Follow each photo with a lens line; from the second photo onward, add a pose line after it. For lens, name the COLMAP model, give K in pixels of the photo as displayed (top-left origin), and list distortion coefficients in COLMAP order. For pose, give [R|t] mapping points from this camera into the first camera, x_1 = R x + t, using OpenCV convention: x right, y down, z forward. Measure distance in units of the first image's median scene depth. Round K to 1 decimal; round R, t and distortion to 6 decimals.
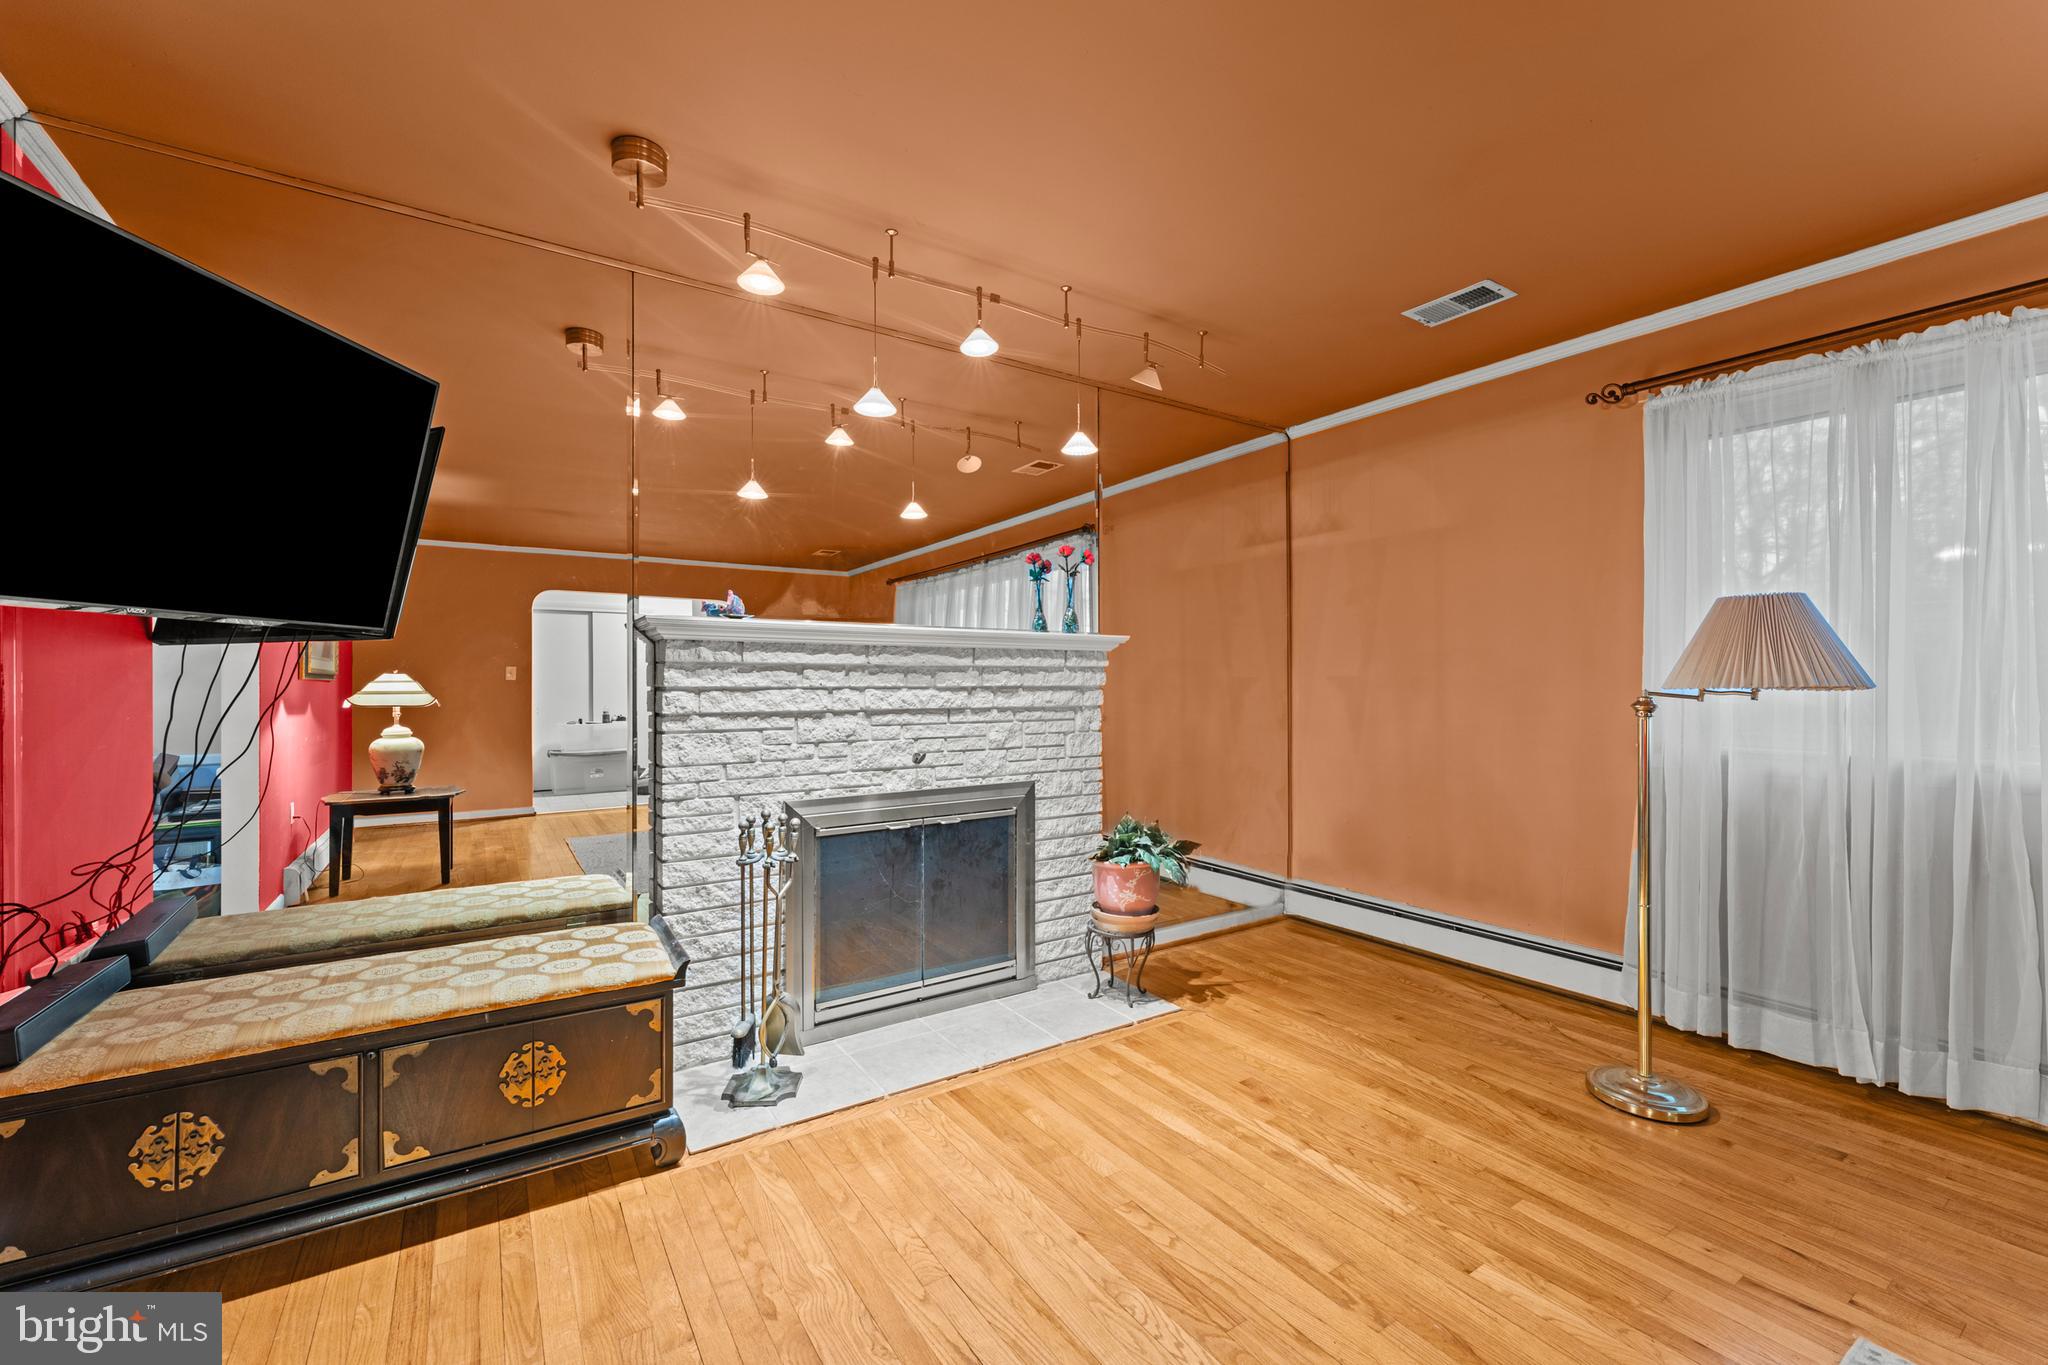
lens RADIAL K [[826.9, 0, 1017.3], [0, 826.9, 682.0], [0, 0, 1]] dist [-0.009165, 0.001853]
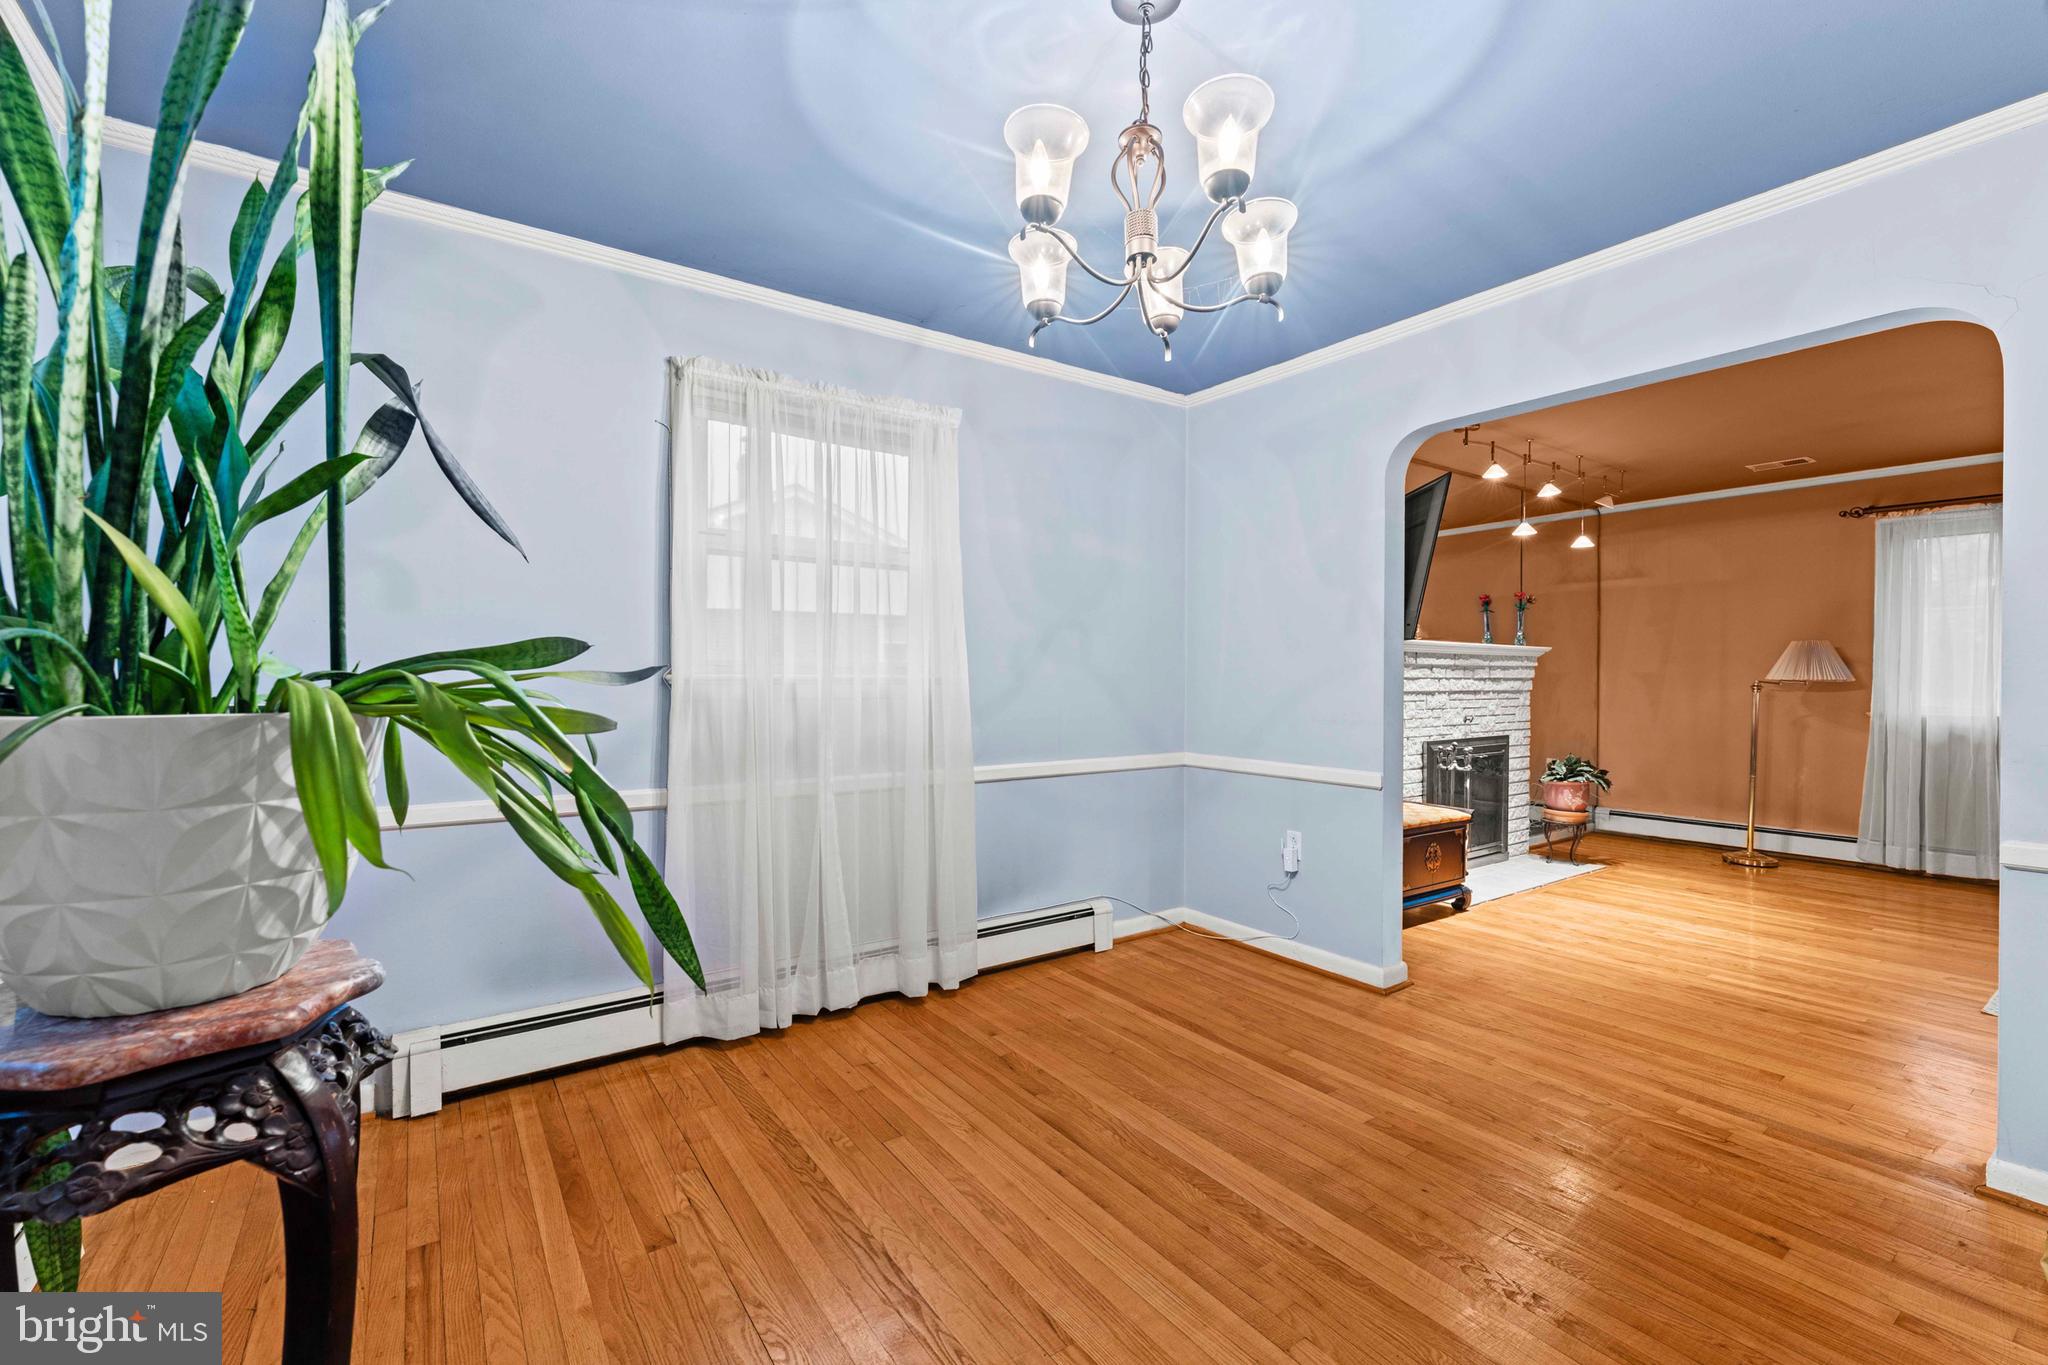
lens RADIAL K [[882.6, 0, 1015.2], [0, 882.6, 685.0], [0, 0, 1]] dist [-0.007765, -0.000041]
pose [[0.999266, 0.007520, 0.037568, -1.157732], [-0.008062, 0.999865, 0.014292, 0.001991], [-0.037456, -0.014585, 0.999192, -0.814930]]
